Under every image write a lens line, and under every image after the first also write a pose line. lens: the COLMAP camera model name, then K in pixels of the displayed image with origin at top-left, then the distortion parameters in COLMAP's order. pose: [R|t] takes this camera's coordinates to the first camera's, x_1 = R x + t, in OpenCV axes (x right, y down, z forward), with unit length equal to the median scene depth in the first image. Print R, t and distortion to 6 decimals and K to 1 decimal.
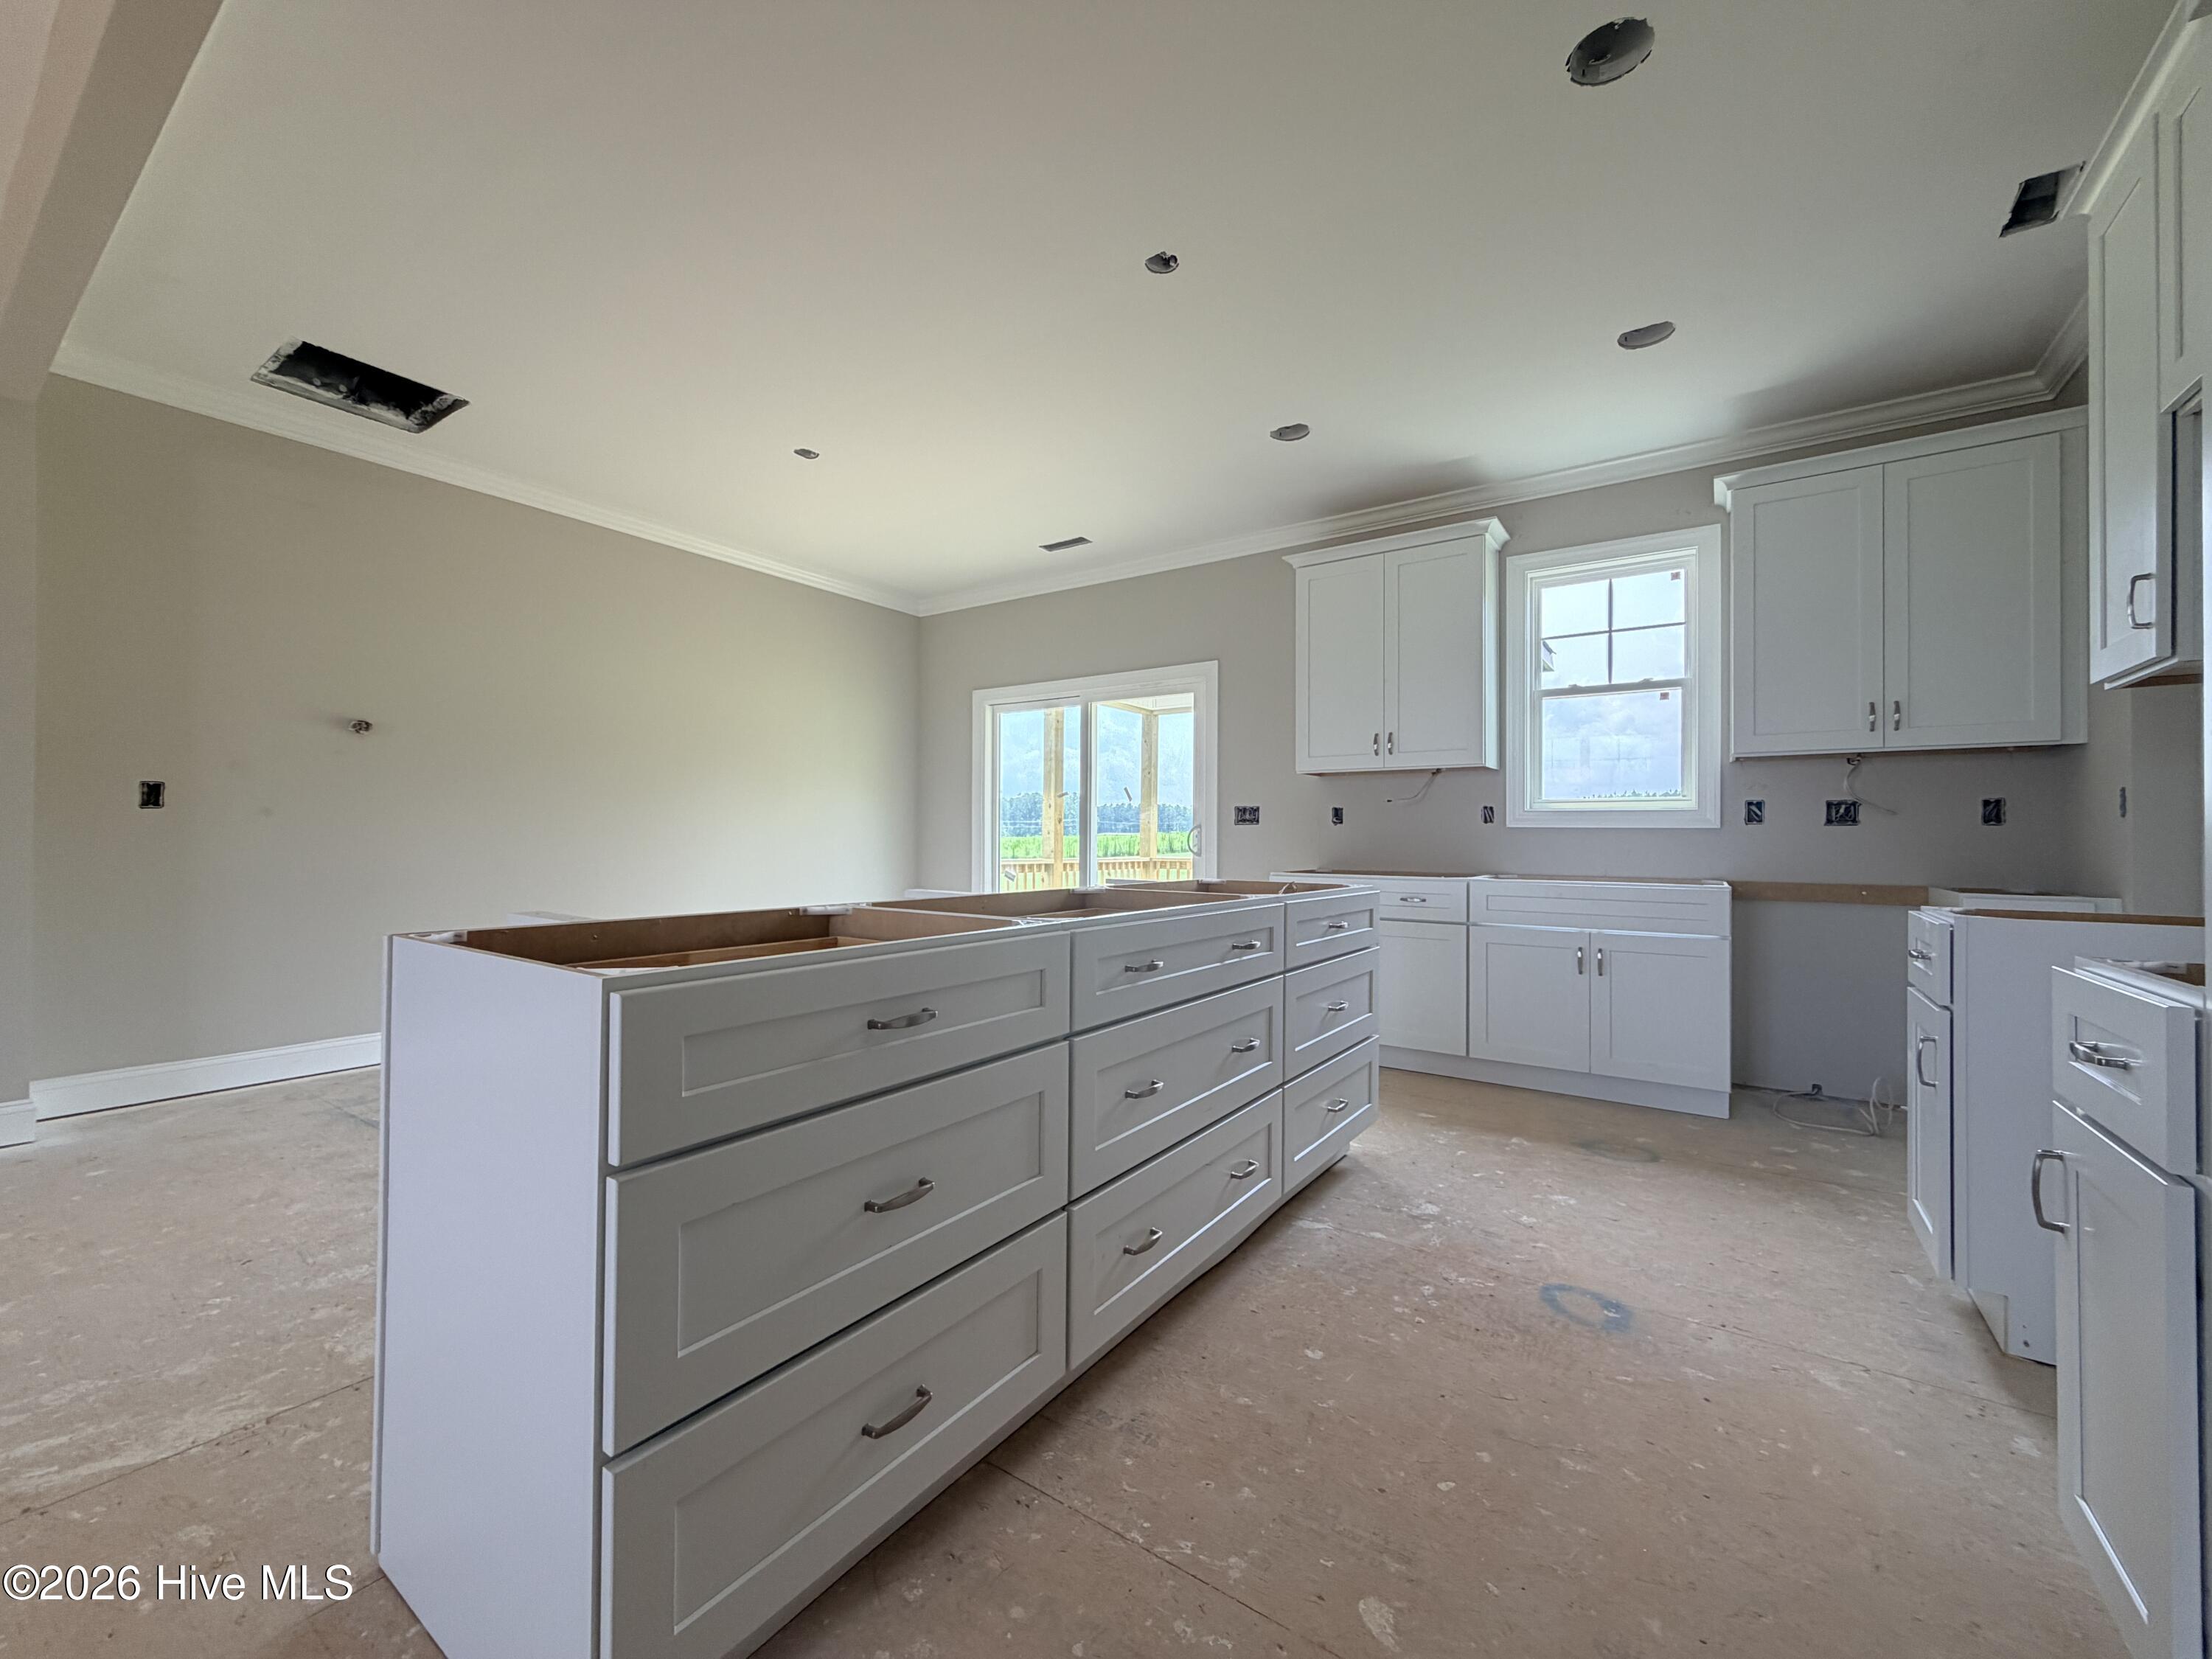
lens RADIAL K [[886.9, 0, 1097.8], [0, 886.9, 826.1], [0, 0, 1]] dist [0.001026, 0.000158]
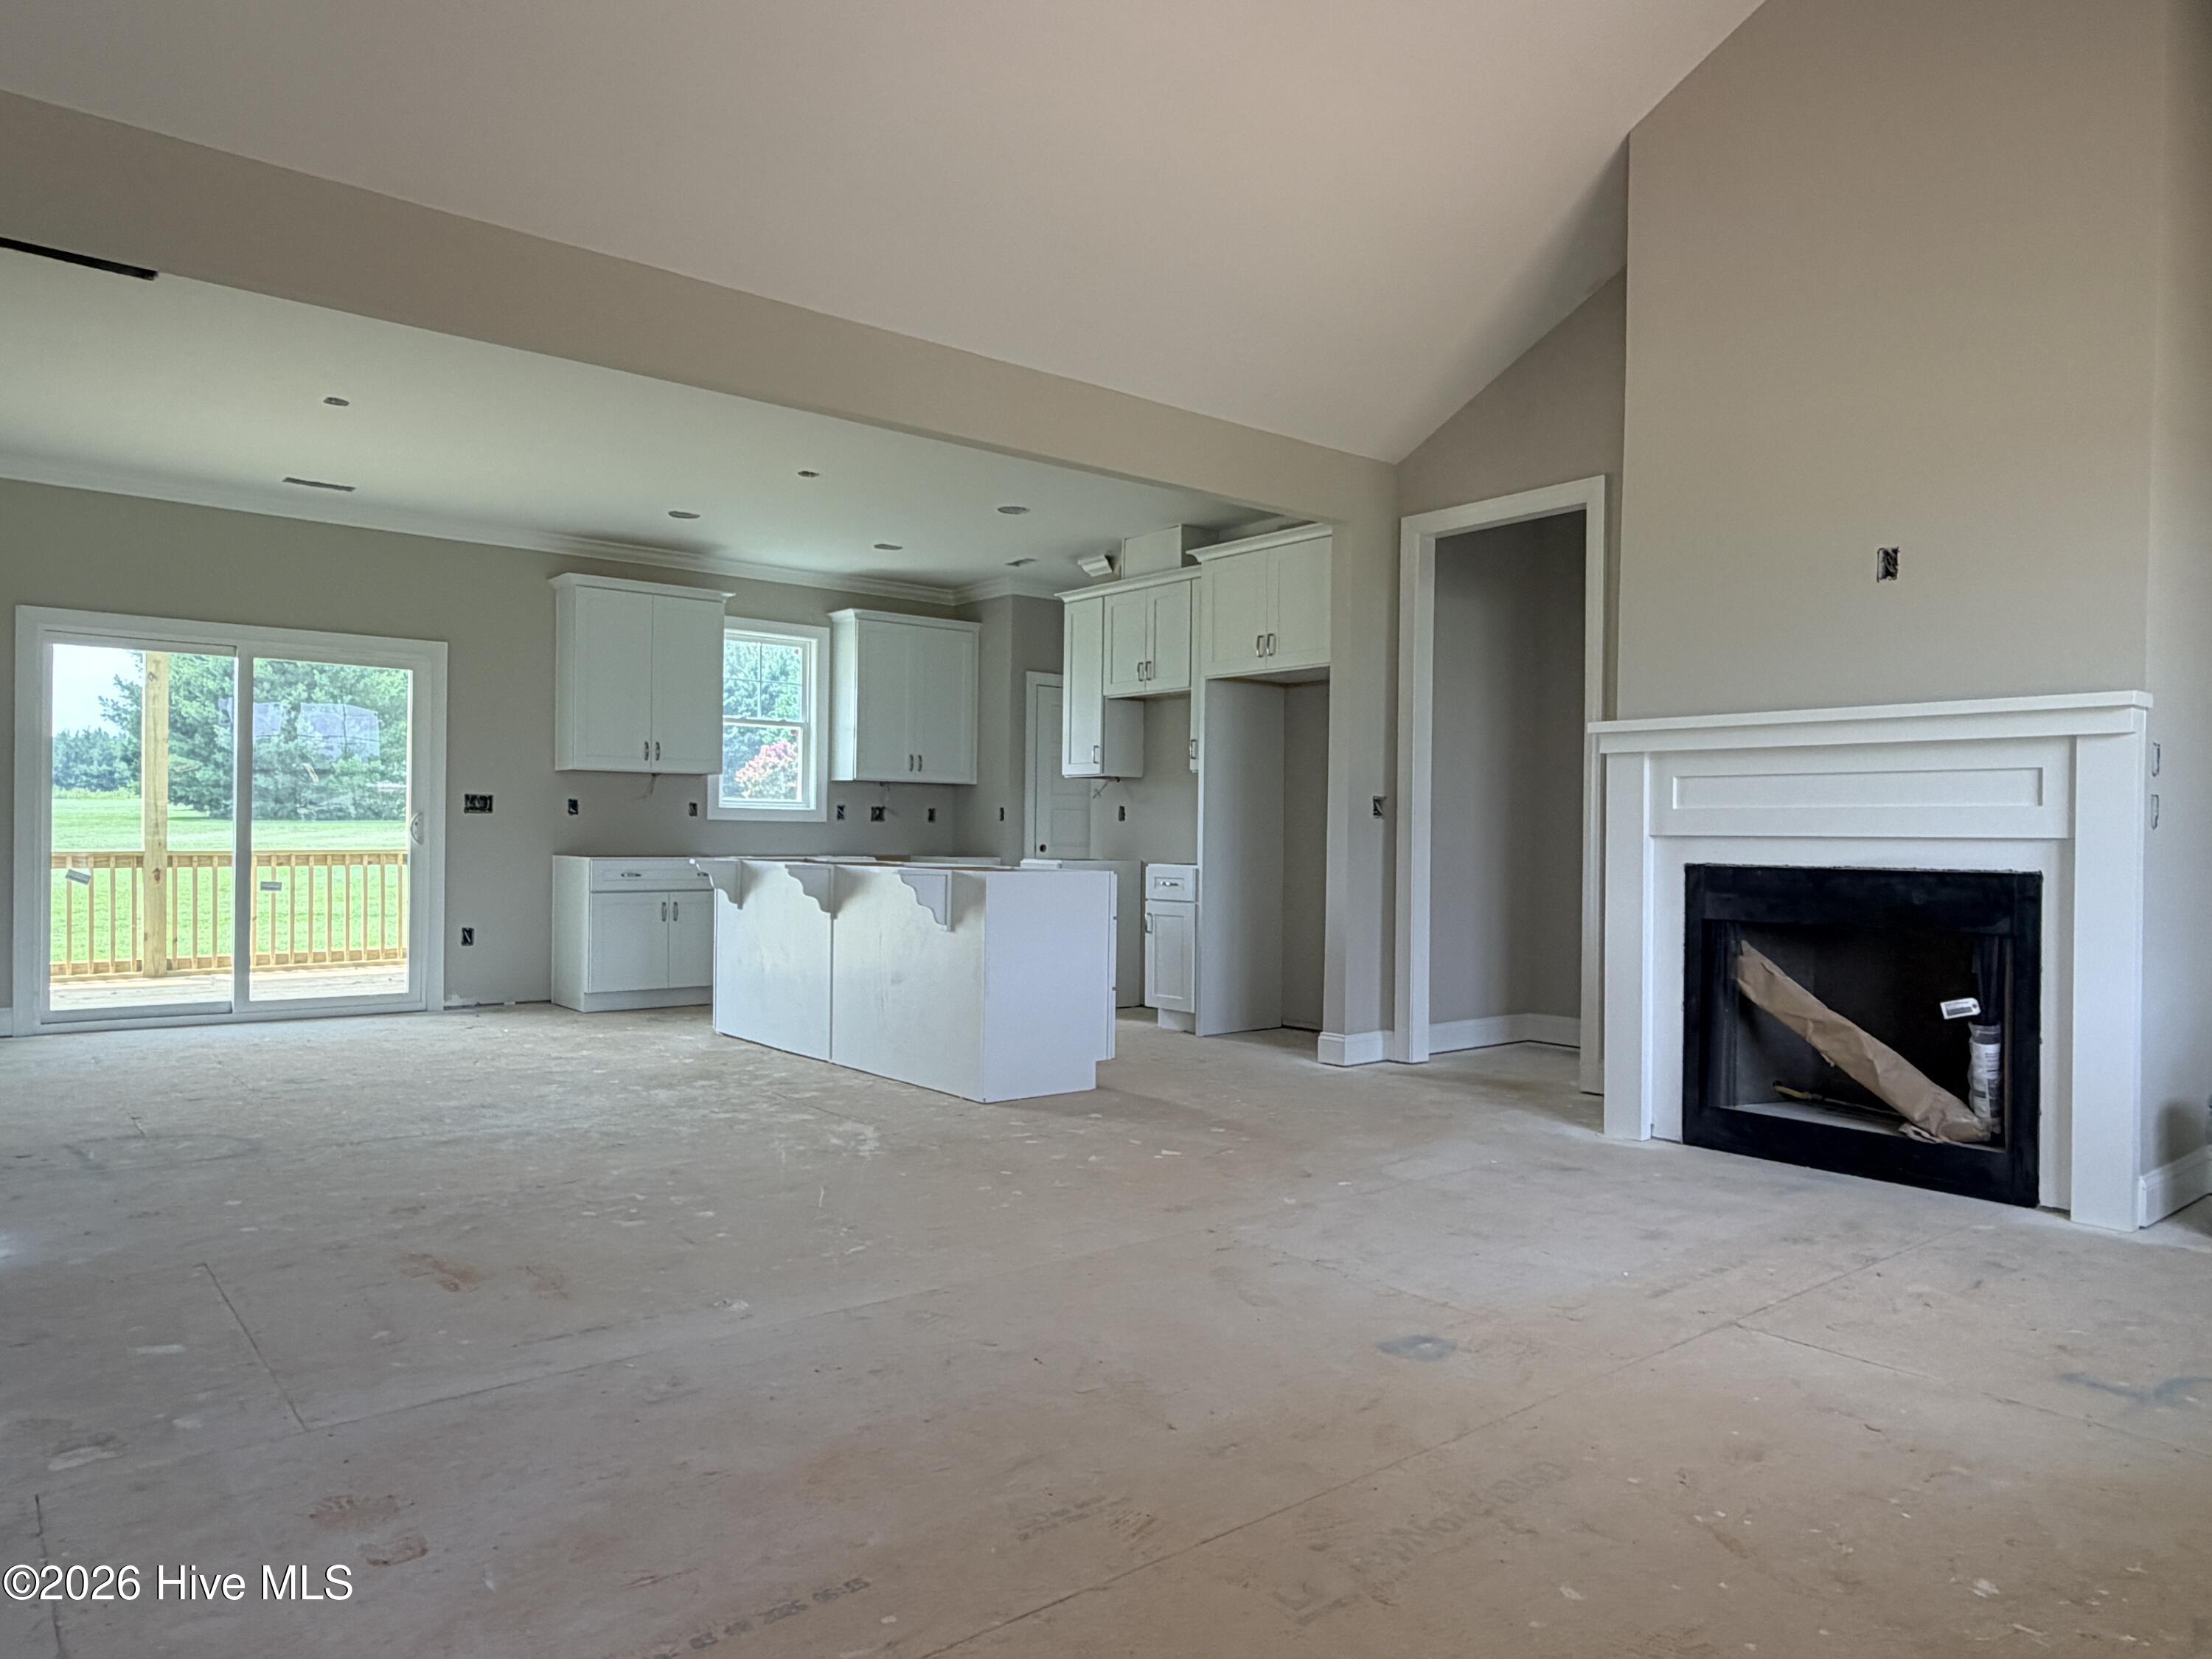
lens RADIAL K [[1419.0, 0, 1104.3], [0, 1419.0, 837.7], [0, 0, 1]] dist [0.001065, 0.000351]
pose [[0.261746, 0.000813, 0.965136, -1.431393], [-0.015083, 0.999881, 0.003249, 0.012924], [-0.965019, -0.015408, 0.261727, -0.136739]]
